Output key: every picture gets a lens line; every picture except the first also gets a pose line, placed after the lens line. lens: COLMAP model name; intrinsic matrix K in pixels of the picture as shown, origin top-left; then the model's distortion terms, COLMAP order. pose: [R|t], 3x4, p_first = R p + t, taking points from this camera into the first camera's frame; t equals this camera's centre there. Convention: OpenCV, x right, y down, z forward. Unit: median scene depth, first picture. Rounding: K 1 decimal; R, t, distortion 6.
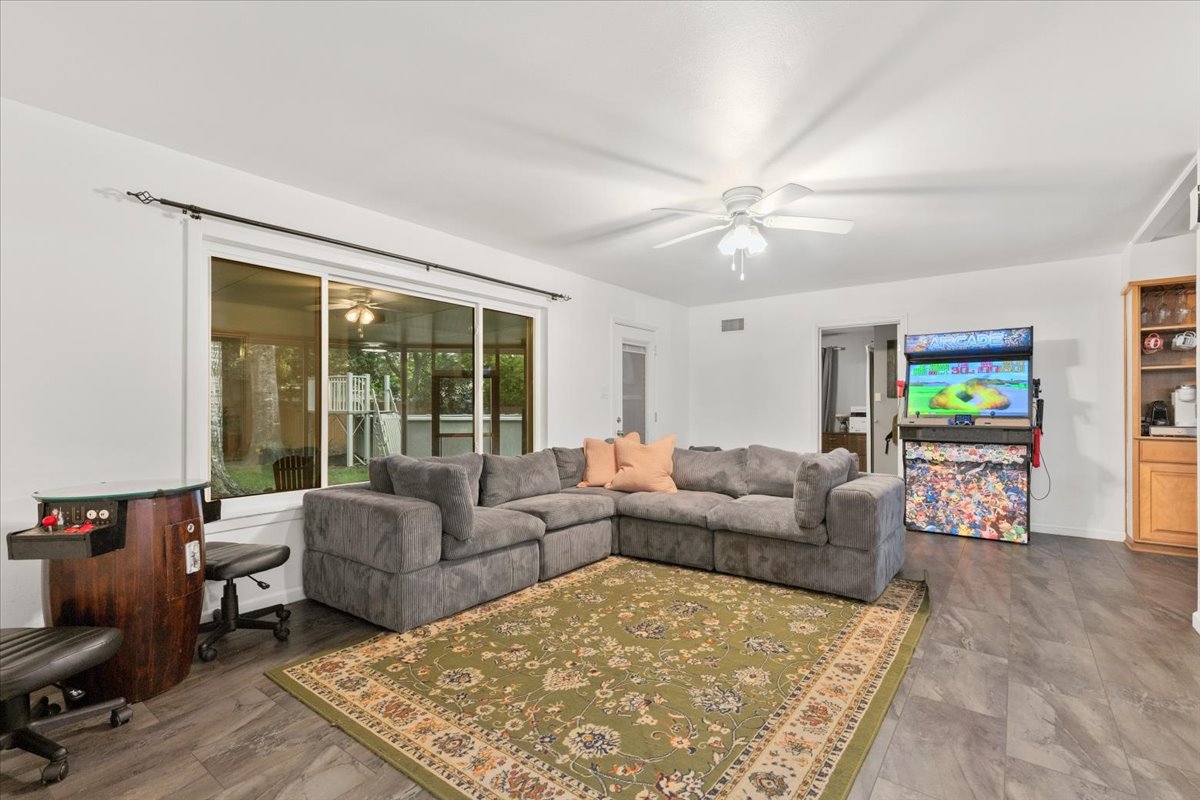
lens RADIAL K [[554.3, 0, 596.8], [0, 554.3, 405.4], [0, 0, 1]] dist [-0.000420, -0.000437]
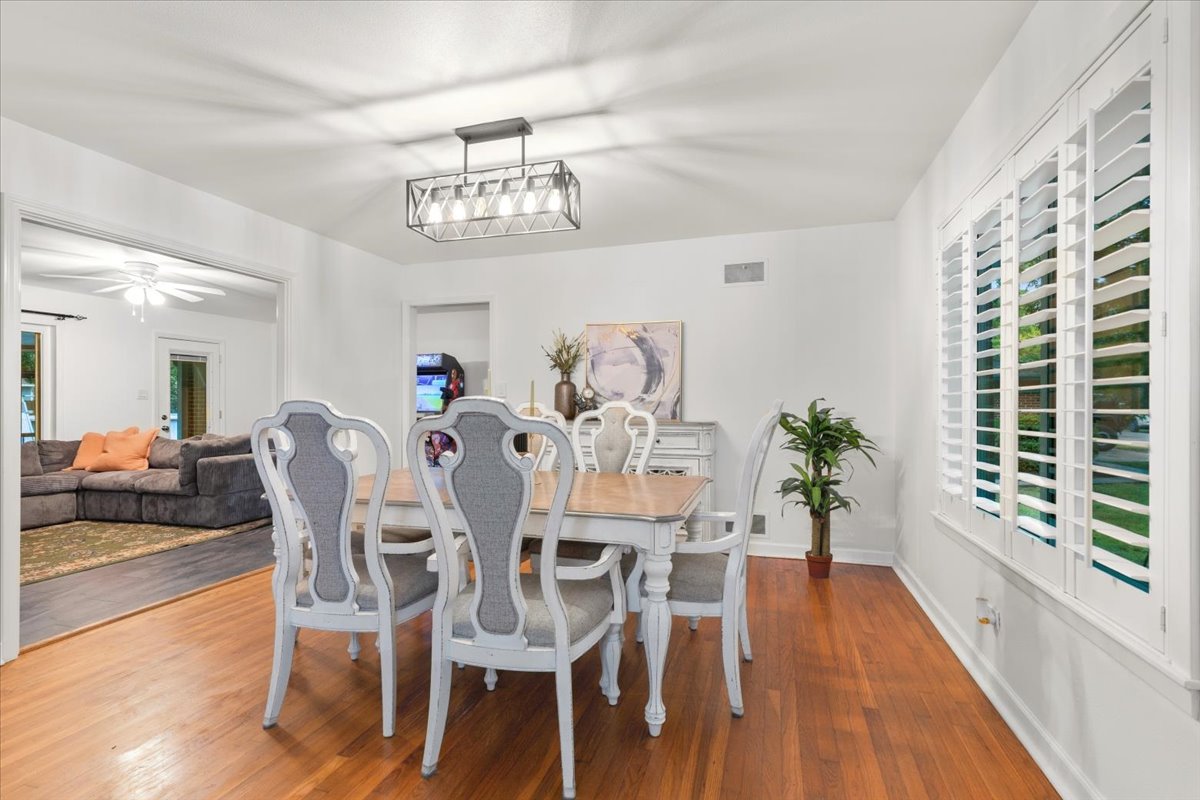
lens RADIAL K [[554.3, 0, 604.1], [0, 554.3, 400.8], [0, 0, 1]] dist [-0.000420, -0.000437]
pose [[0.932903, -0.003852, 0.360108, 0.761666], [0.004117, 0.999992, 0.000031, -0.008819], [-0.360105, 0.001454, 0.932911, -0.719472]]
